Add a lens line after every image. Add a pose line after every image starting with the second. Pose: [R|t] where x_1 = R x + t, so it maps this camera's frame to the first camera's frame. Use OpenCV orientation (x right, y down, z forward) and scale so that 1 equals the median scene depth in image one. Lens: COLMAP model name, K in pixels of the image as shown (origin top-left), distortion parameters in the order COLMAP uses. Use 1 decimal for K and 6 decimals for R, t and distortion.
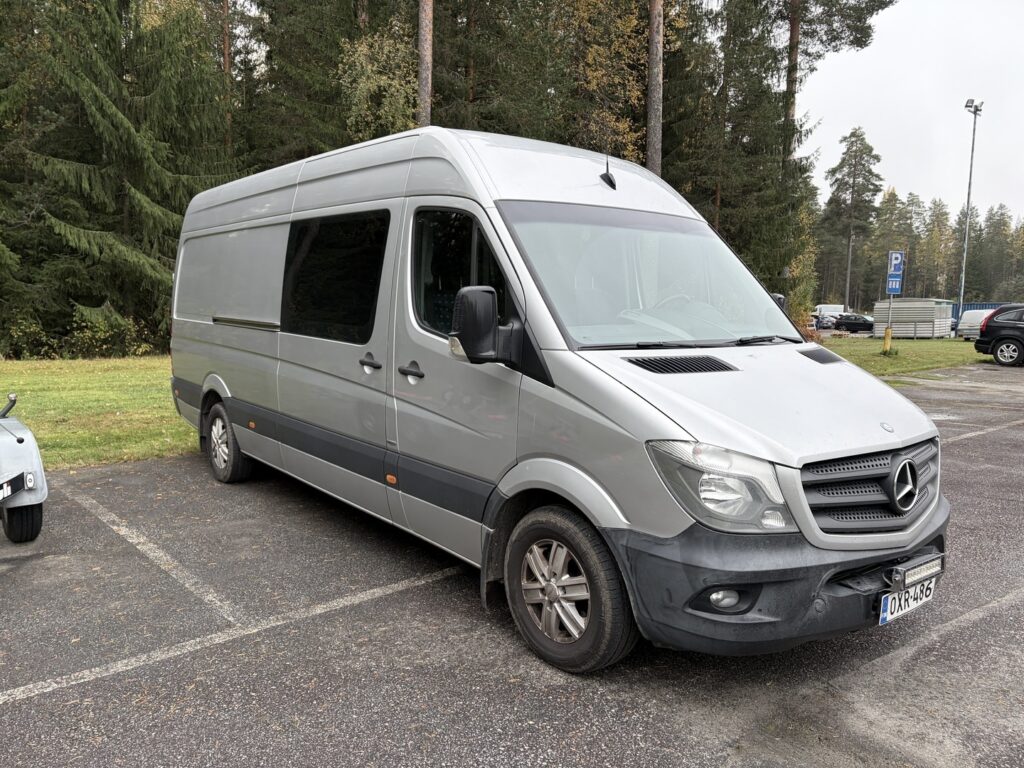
lens RADIAL K [[783.1, 0, 500.7], [0, 783.1, 386.4], [0, 0, 1]] dist [0.036639, -0.061118]
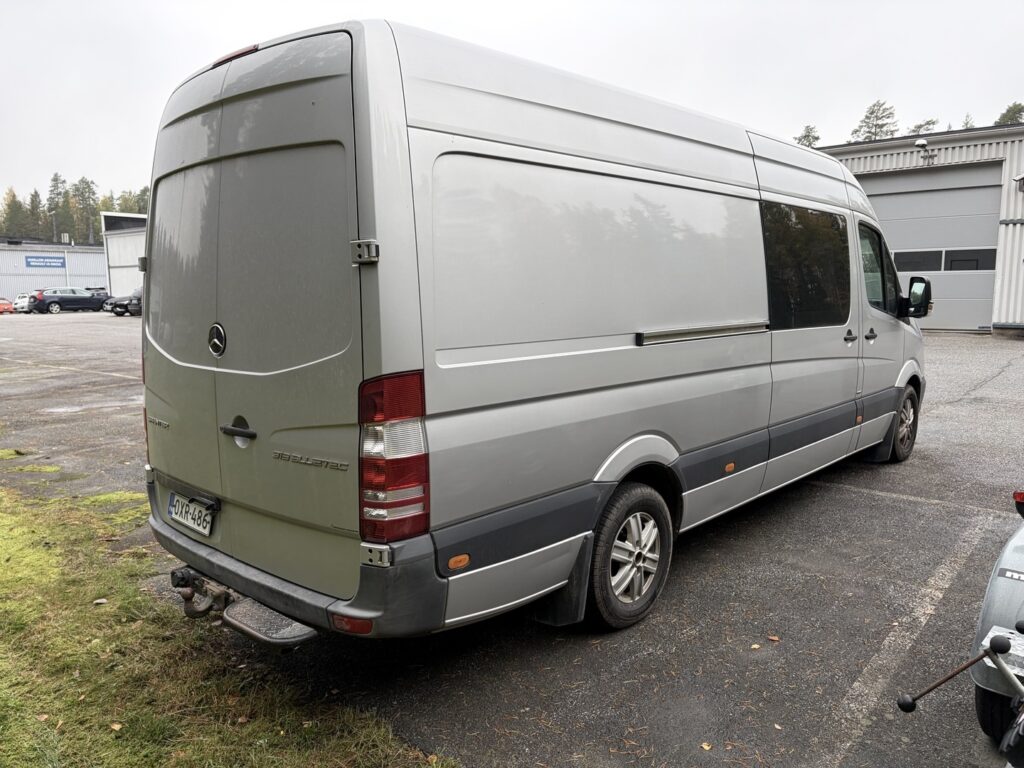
lens RADIAL K [[783.1, 0, 500.7], [0, 783.1, 386.4], [0, 0, 1]] dist [0.036639, -0.061118]
pose [[-0.170410, -0.131740, 0.976527, -1.083443], [0.130039, 0.979348, 0.154813, -0.182542], [-0.976755, 0.153368, -0.149759, 1.439901]]
